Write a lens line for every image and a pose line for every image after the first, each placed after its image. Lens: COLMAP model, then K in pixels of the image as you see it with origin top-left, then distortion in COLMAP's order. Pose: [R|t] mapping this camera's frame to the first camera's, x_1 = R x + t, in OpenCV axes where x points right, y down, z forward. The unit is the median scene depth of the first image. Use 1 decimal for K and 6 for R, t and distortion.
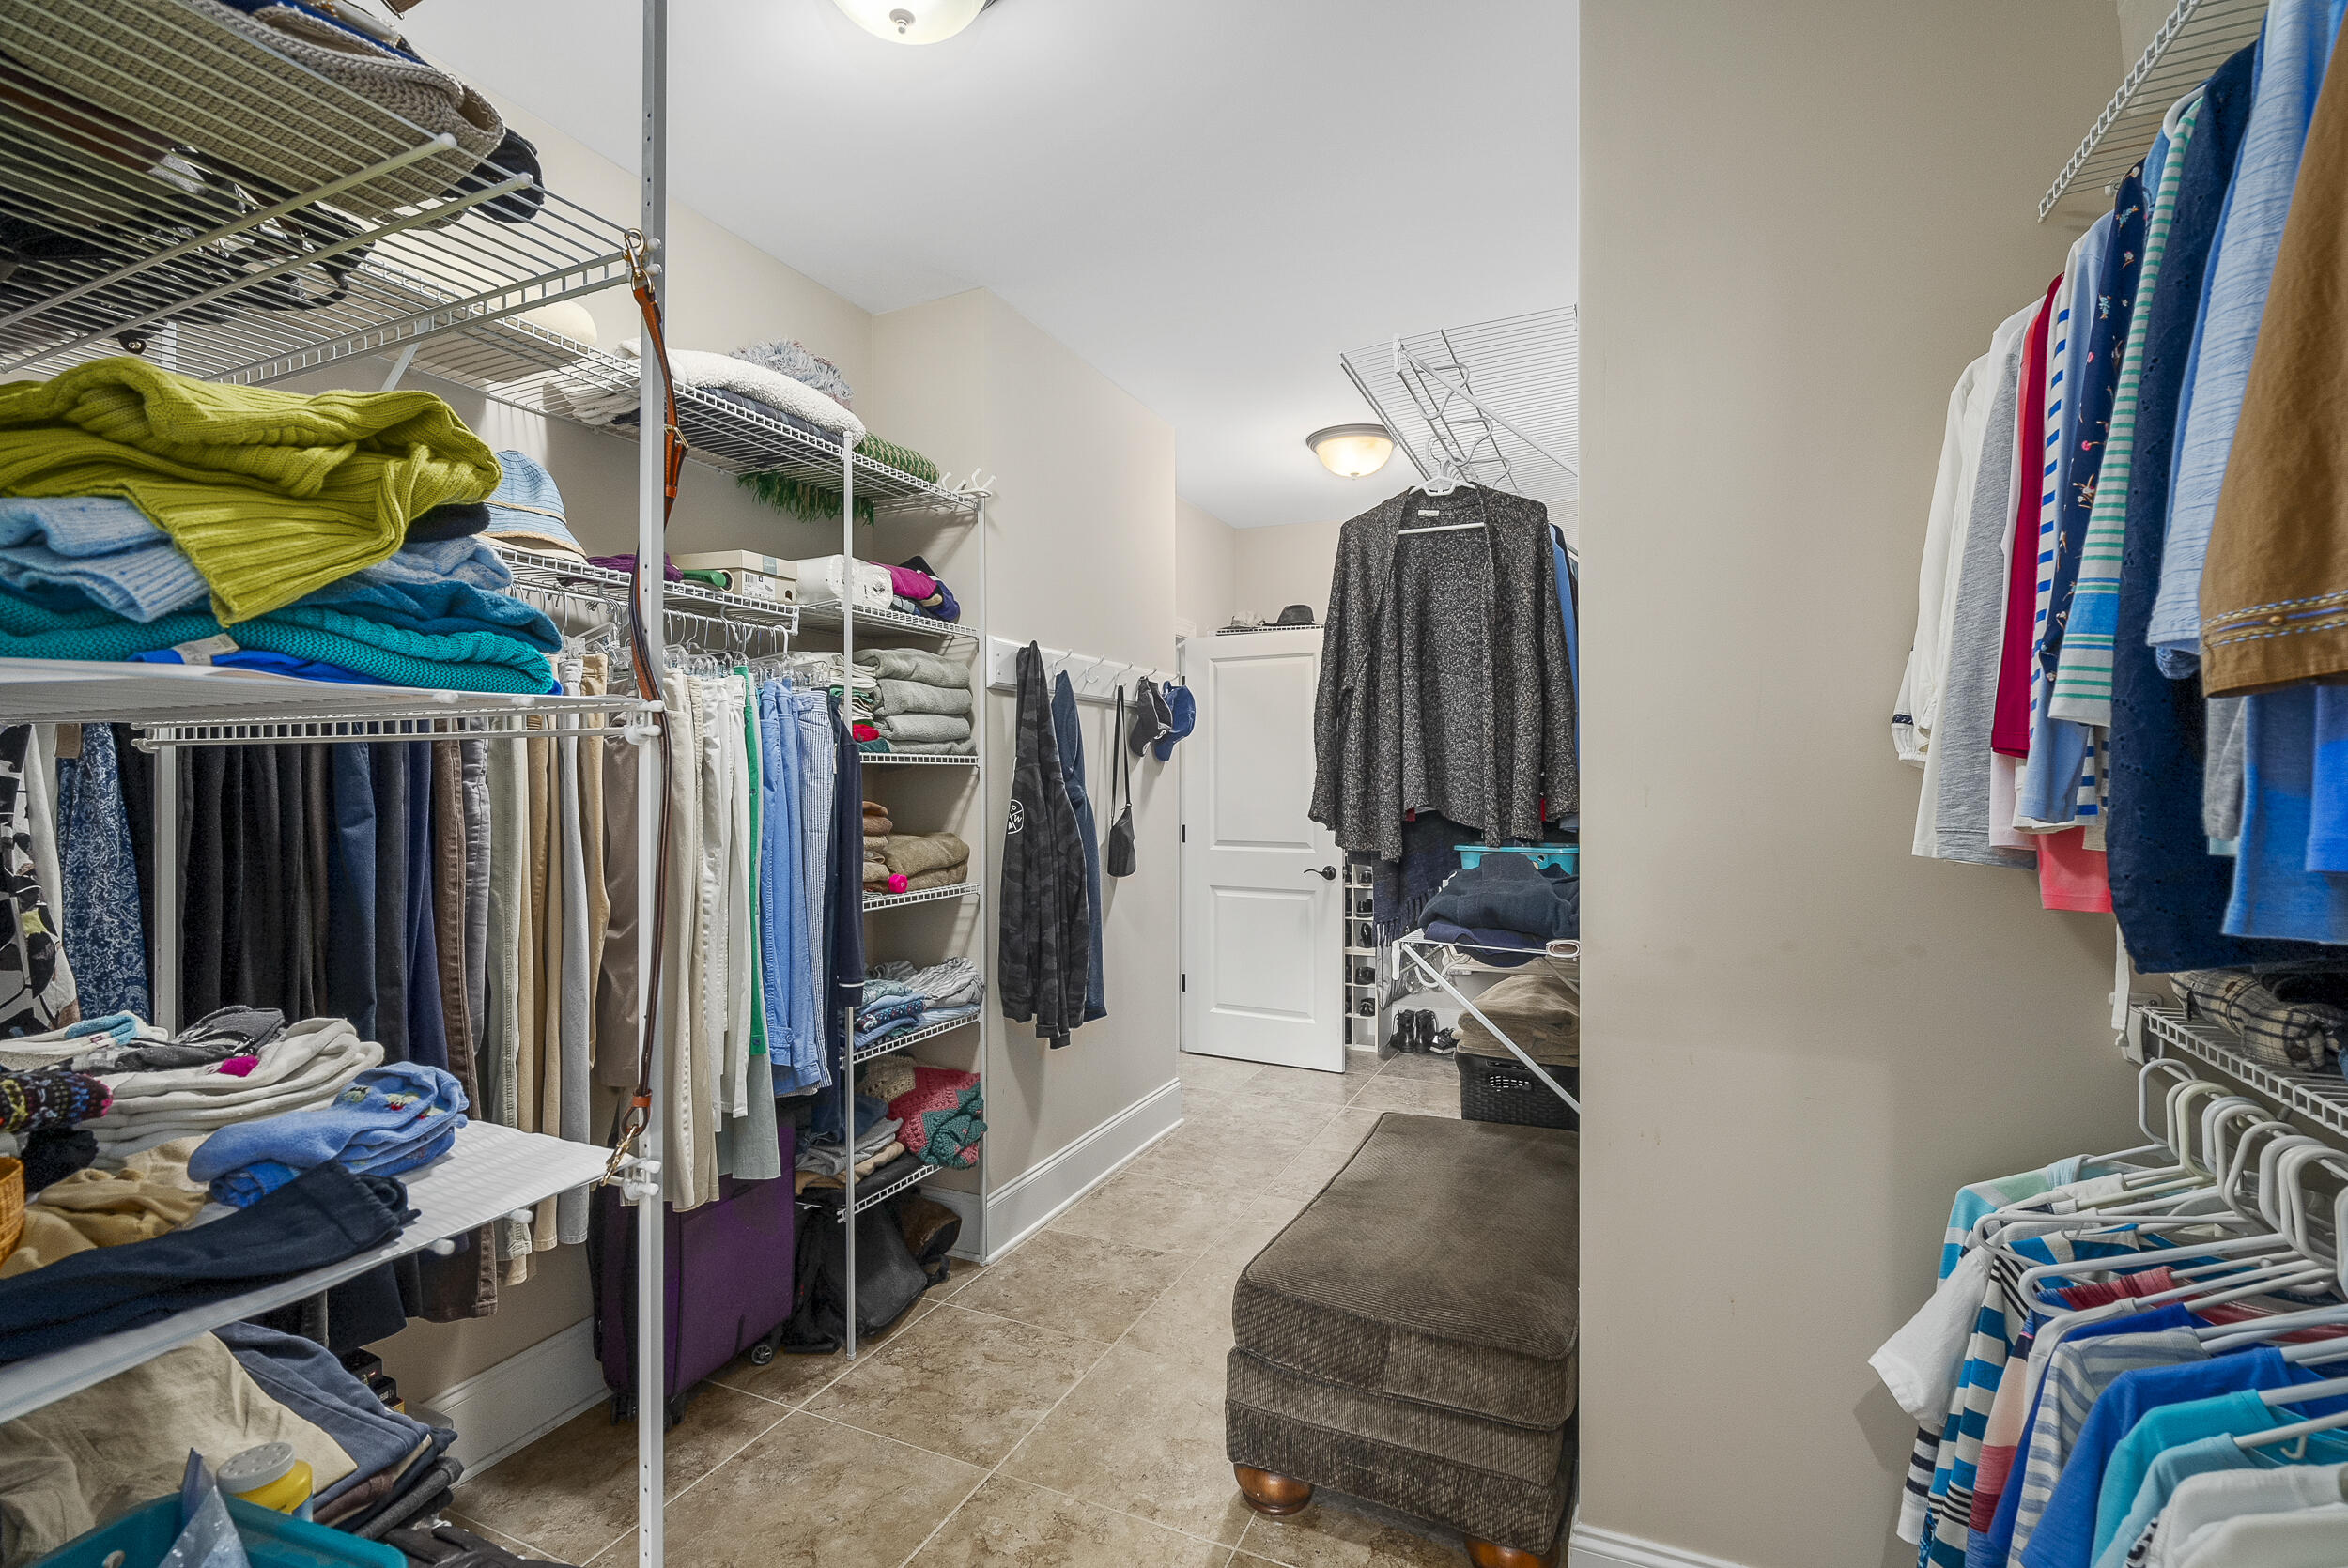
lens RADIAL K [[1047.5, 0, 1163.1], [0, 1047.5, 791.5], [0, 0, 1]] dist [0.000127, 0.000429]
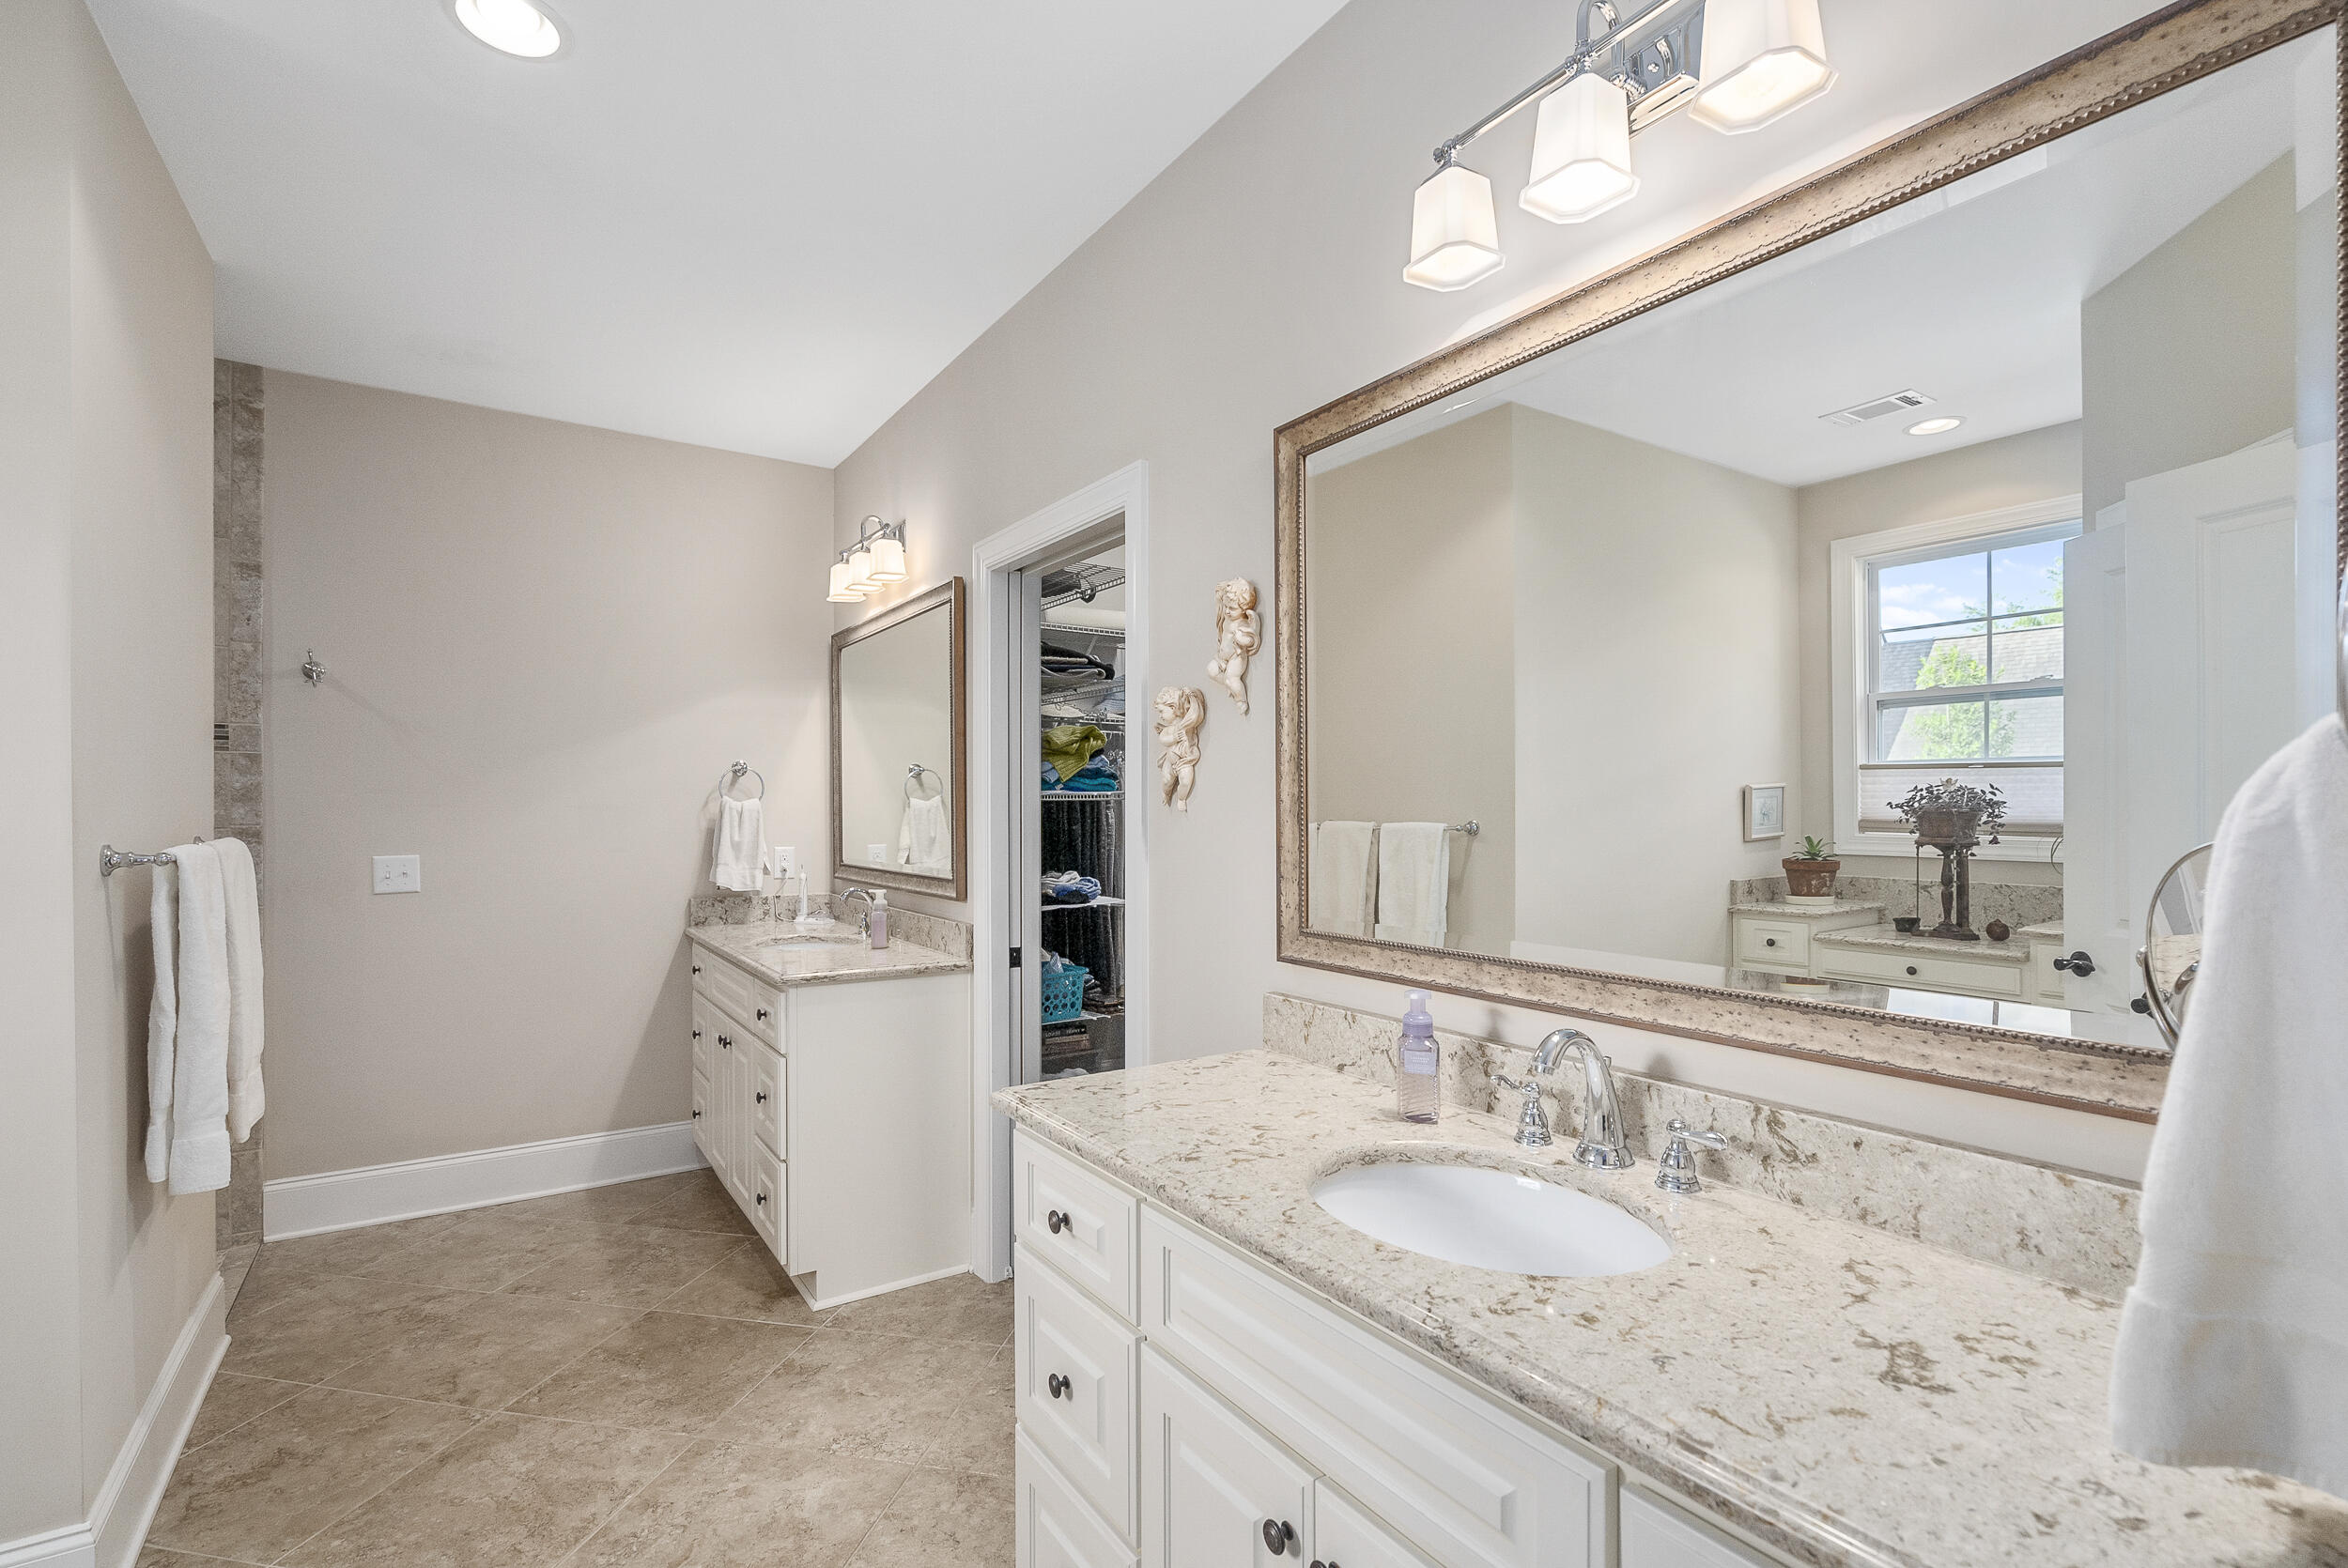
lens RADIAL K [[1047.5, 0, 1163.1], [0, 1047.5, 791.5], [0, 0, 1]] dist [0.000127, 0.000429]
pose [[0.848785, -0.010252, -0.528638, 1.987143], [-0.004179, 0.999651, -0.026095, 0.024242], [0.528721, 0.024358, 0.848446, -2.732068]]
